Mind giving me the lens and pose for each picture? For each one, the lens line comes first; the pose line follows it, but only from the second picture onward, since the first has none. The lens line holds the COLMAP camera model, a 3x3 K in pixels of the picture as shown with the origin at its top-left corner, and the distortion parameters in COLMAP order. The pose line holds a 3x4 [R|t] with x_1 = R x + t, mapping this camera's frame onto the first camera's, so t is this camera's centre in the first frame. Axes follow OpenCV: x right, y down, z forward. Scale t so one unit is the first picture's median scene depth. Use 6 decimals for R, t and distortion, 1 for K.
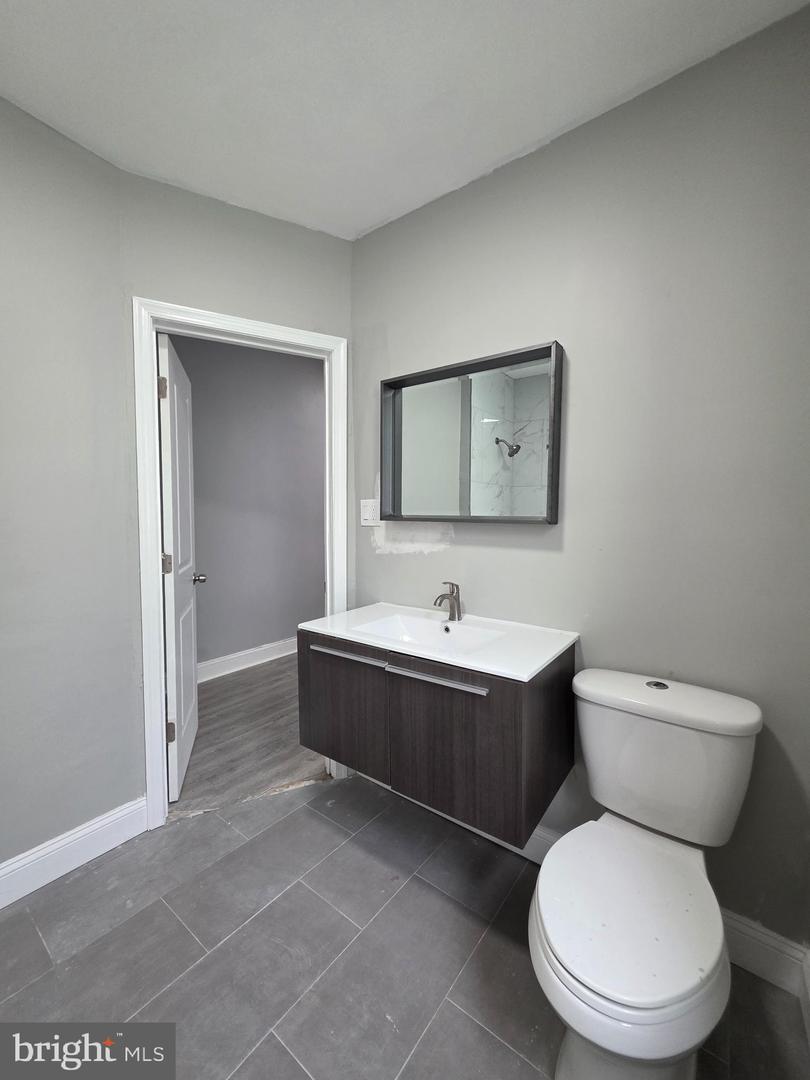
lens RADIAL K [[436.0, 0, 407.1], [0, 436.0, 536.7], [0, 0, 1]] dist [0.002278, 0.000063]
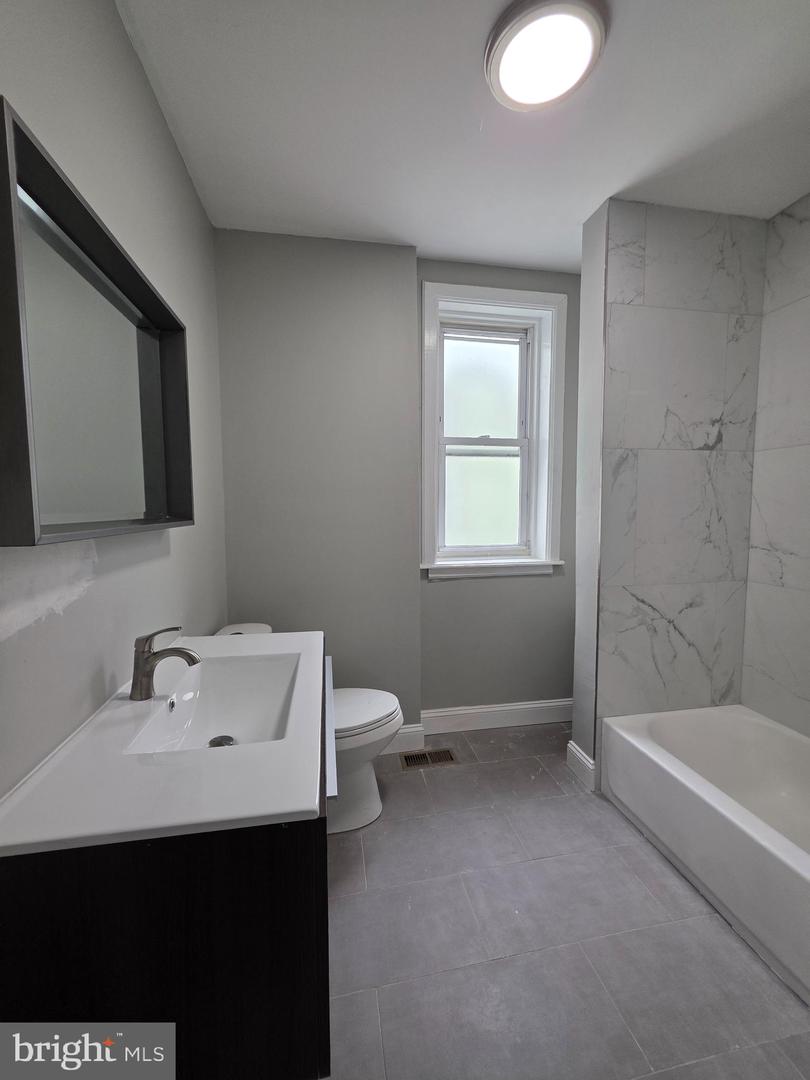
lens RADIAL K [[436.0, 0, 407.1], [0, 436.0, 536.7], [0, 0, 1]] dist [0.002278, 0.000063]
pose [[-0.737969, -0.050296, 0.672958, -0.520597], [0.037491, 0.992623, 0.115300, -0.075975], [-0.673792, 0.110318, -0.730639, 1.127509]]
